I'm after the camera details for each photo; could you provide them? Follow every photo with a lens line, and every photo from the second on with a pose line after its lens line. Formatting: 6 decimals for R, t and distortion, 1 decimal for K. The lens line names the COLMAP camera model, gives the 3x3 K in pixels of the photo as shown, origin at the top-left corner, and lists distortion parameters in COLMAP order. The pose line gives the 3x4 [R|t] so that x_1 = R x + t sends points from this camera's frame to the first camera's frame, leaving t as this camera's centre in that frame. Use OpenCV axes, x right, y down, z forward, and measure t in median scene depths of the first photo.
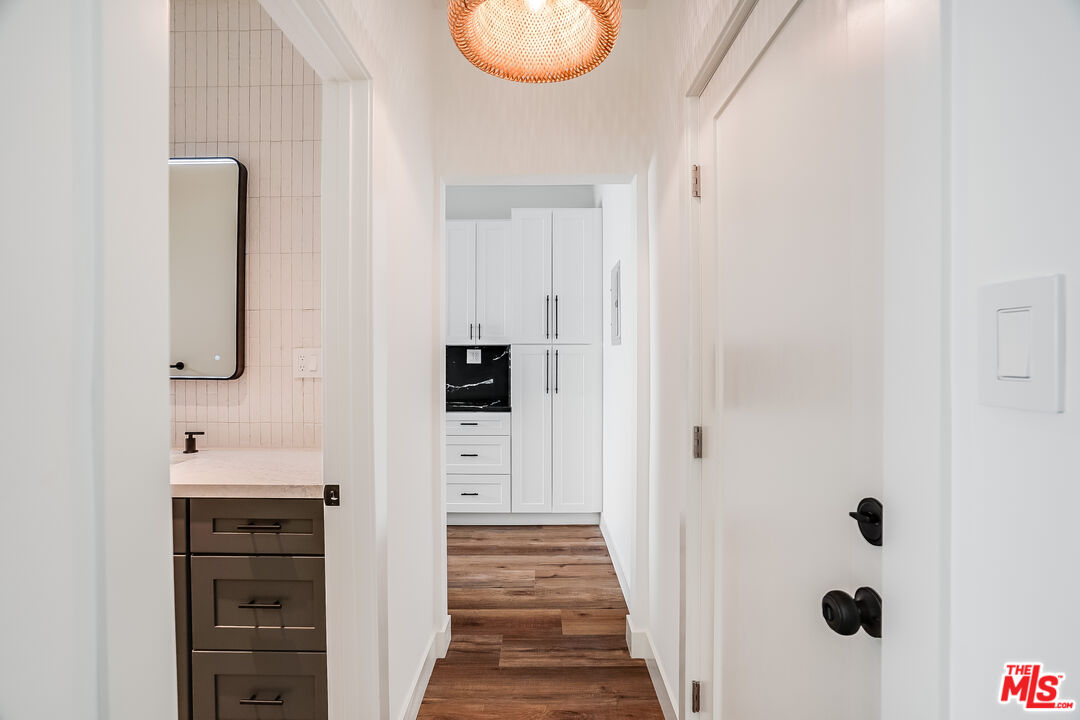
lens RADIAL K [[493.9, 0, 539.4], [0, 493.9, 356.6], [0, 0, 1]] dist [-0.023115, 0.000232]
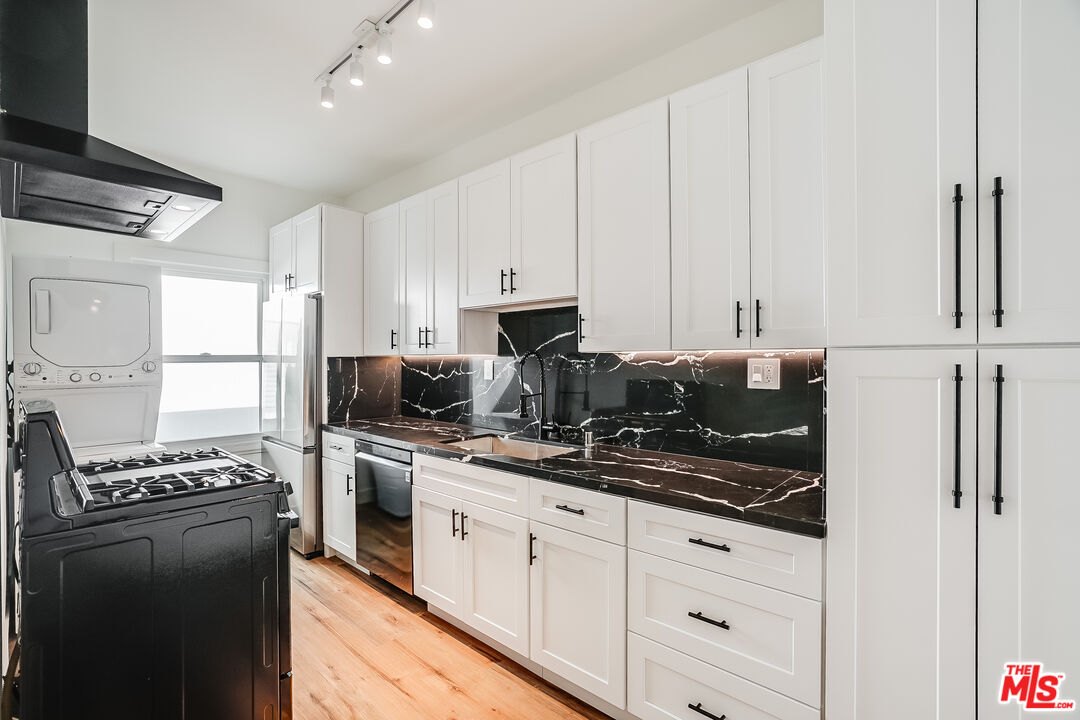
lens RADIAL K [[493.9, 0, 539.4], [0, 493.9, 356.6], [0, 0, 1]] dist [-0.023115, 0.000232]
pose [[0.751664, 0.001228, -0.659545, 0.019534], [-0.008073, 0.999940, -0.007340, -0.014475], [0.659496, 0.010842, 0.751630, 0.609597]]
